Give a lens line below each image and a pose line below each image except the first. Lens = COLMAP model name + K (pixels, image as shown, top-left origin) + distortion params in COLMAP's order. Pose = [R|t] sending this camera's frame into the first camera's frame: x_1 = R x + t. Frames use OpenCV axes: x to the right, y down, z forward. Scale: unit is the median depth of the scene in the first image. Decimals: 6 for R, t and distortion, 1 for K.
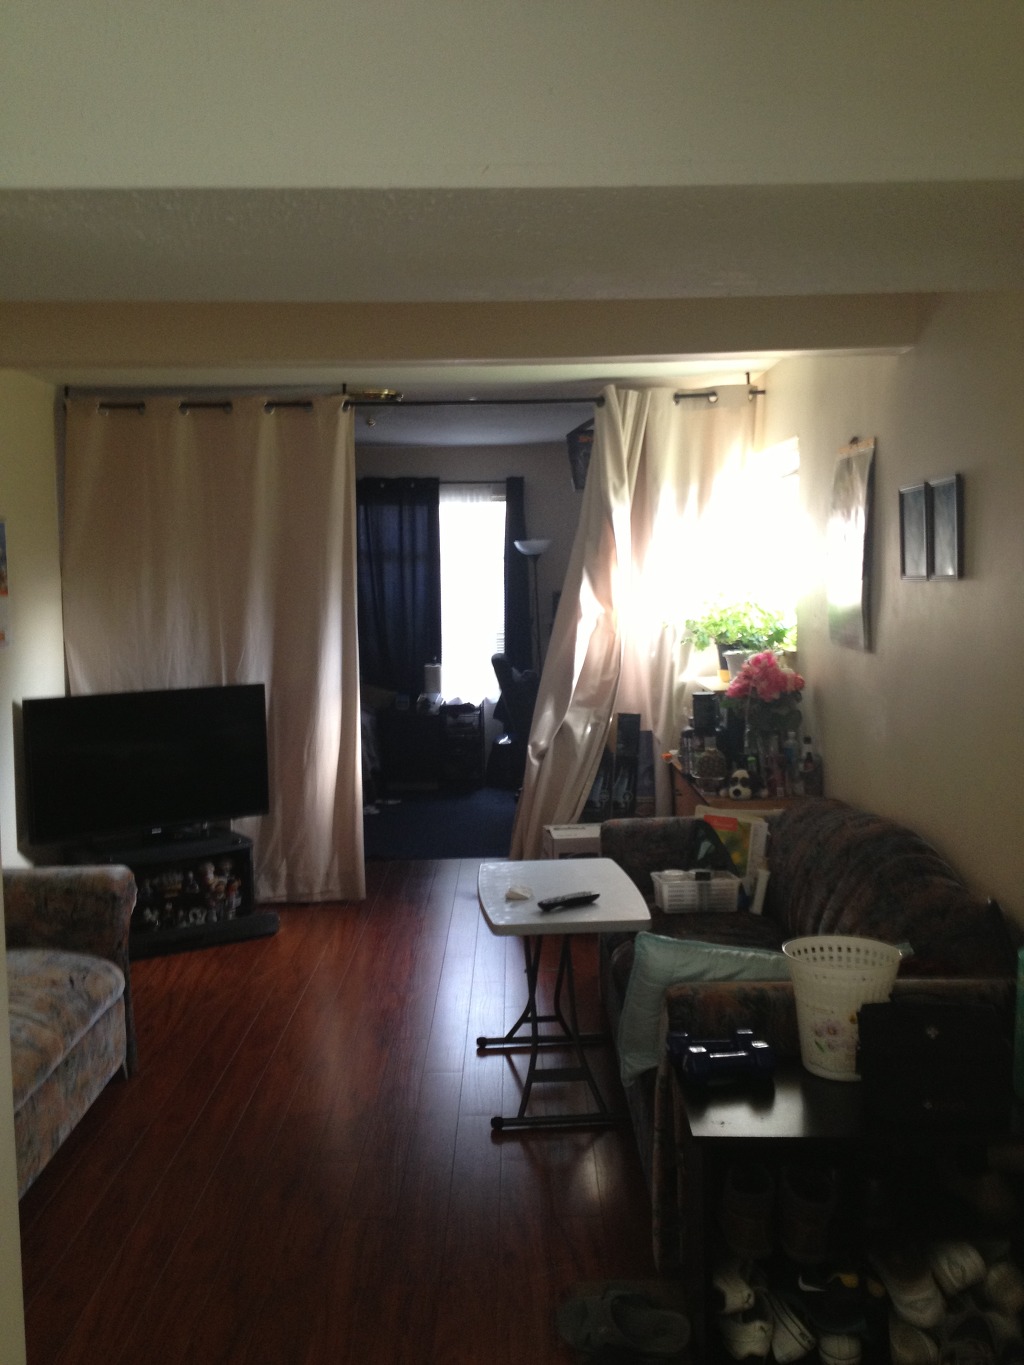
lens RADIAL K [[1381.5, 0, 515.1], [0, 1381.5, 688.7], [0, 0, 1]] dist [0.021605, 0.000000]
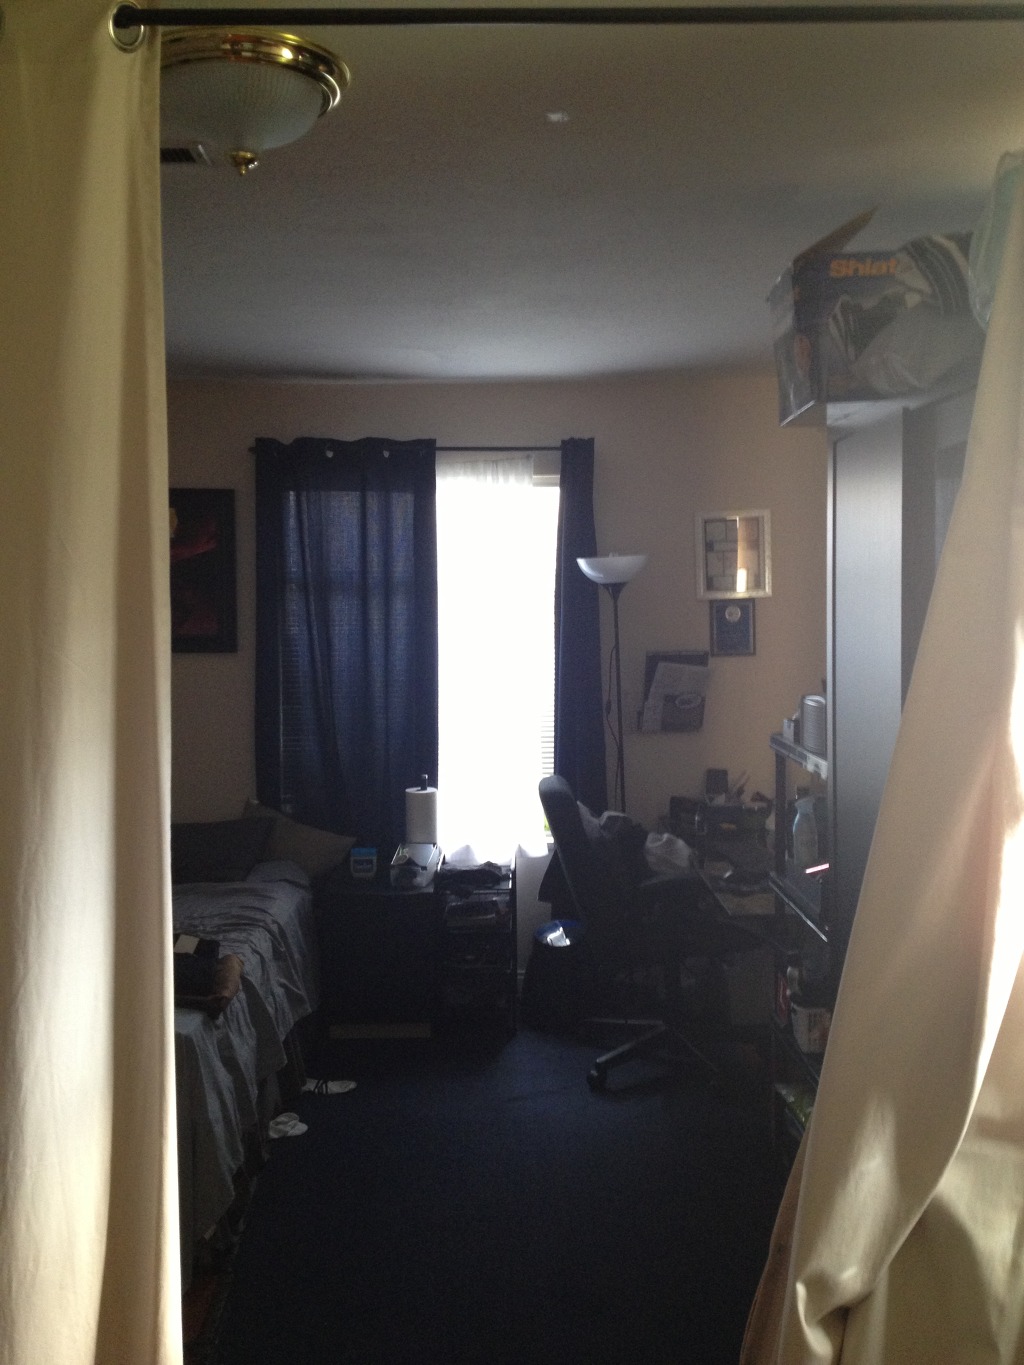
lens RADIAL K [[1381.5, 0, 511.2], [0, 1381.5, 675.5], [0, 0, 1]] dist [0.021605, 0.000000]
pose [[0.999918, 0.004606, 0.011910, -0.031847], [-0.004198, 0.999411, -0.034064, -0.043491], [-0.012060, 0.034012, 0.999349, 0.471021]]
